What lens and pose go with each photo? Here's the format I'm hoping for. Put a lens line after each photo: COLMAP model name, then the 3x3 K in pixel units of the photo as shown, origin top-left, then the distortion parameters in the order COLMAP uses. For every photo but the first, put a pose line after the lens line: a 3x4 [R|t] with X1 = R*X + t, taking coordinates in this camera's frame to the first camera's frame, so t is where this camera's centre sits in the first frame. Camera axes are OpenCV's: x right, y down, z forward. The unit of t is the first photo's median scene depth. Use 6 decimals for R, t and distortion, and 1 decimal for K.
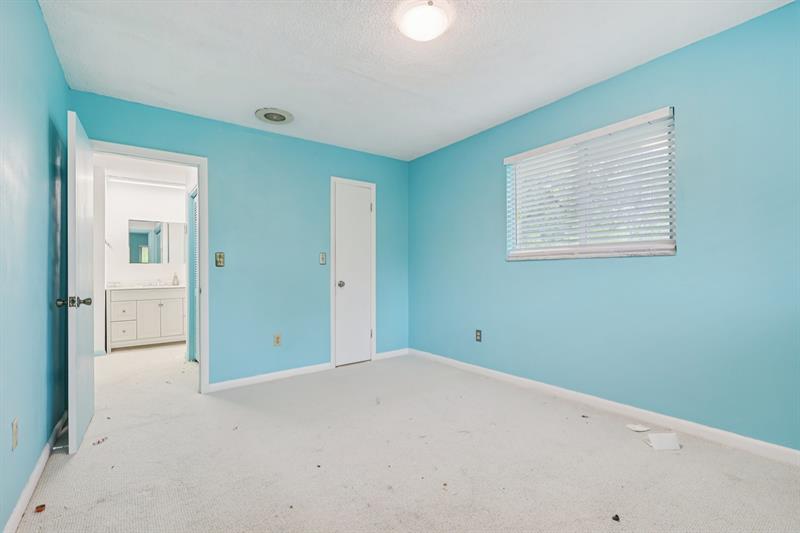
lens RADIAL K [[365.5, 0, 398.2], [0, 365.5, 269.1], [0, 0, 1]] dist [-0.000822, -0.000008]
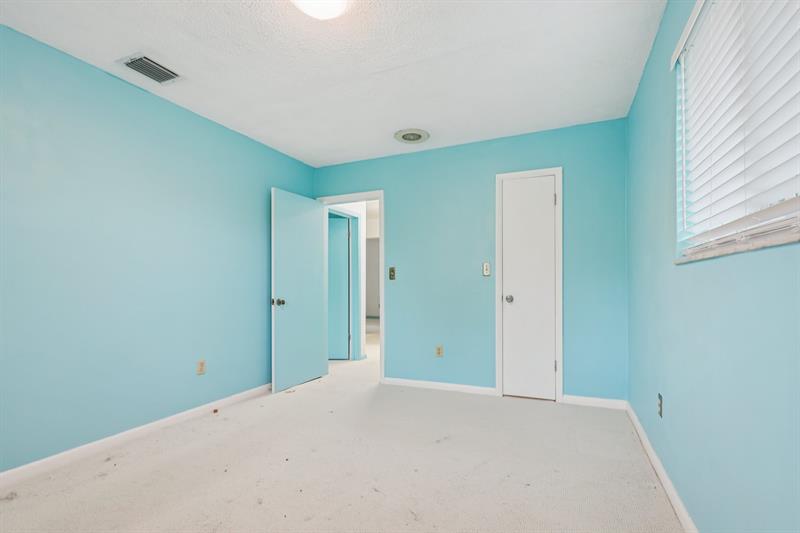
lens RADIAL K [[365.5, 0, 399.5], [0, 365.5, 281.7], [0, 0, 1]] dist [-0.000822, -0.000008]
pose [[0.493428, -0.001944, -0.869784, 0.460108], [0.005040, 0.999987, 0.000624, -0.000653], [0.869772, -0.004691, 0.493432, 0.371056]]
